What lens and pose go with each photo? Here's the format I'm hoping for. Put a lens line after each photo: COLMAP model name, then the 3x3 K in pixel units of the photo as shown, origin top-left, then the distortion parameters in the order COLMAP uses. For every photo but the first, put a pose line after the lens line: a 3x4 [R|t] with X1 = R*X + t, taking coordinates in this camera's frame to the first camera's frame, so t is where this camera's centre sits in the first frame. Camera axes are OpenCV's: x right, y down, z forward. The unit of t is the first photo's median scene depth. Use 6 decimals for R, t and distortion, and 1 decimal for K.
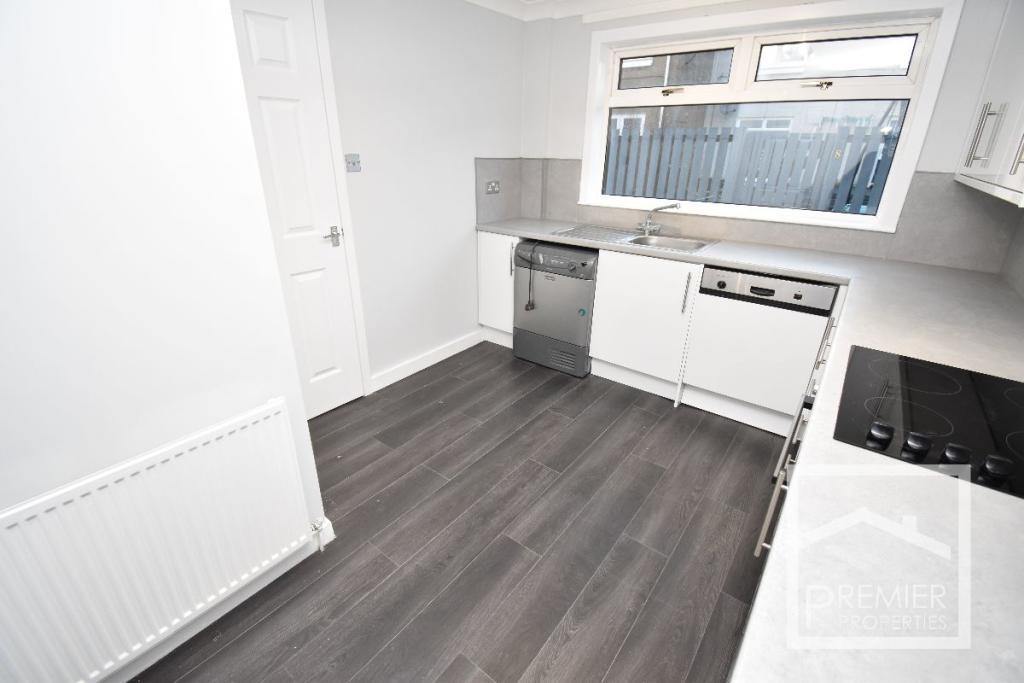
lens RADIAL K [[457.2, 0, 512.0], [0, 457.2, 341.5], [0, 0, 1]] dist [0.022159, -0.026284]
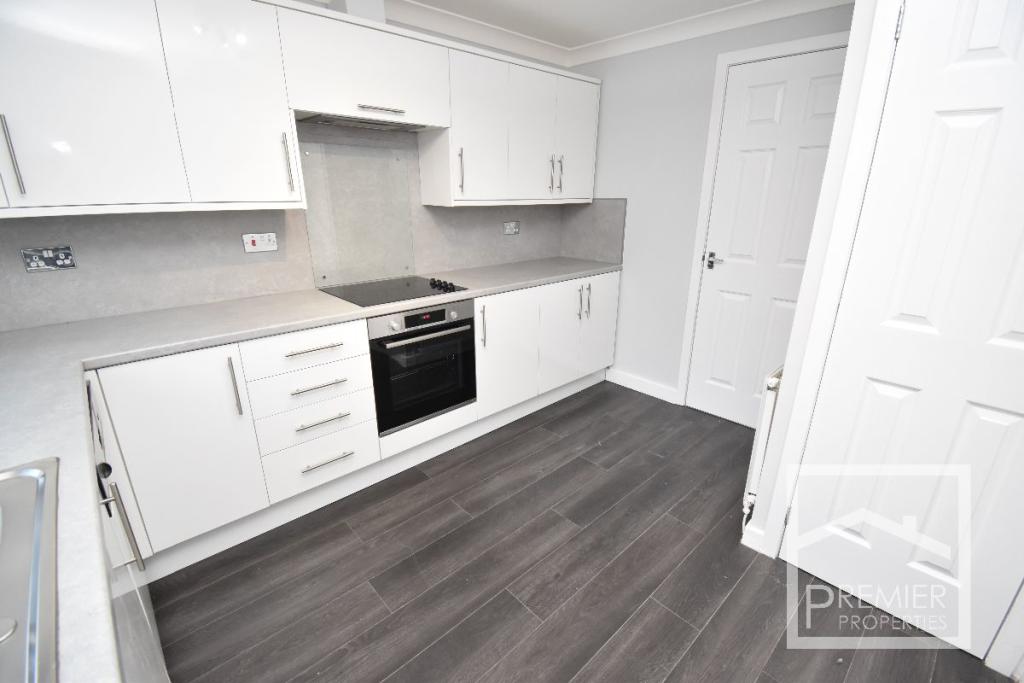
lens RADIAL K [[457.2, 0, 512.0], [0, 457.2, 341.5], [0, 0, 1]] dist [0.022159, -0.026284]
pose [[-0.985580, -0.073277, 0.152518, 0.010272], [0.045351, 0.753990, 0.655319, -0.599558], [-0.163017, 0.652786, -0.739795, 1.451061]]
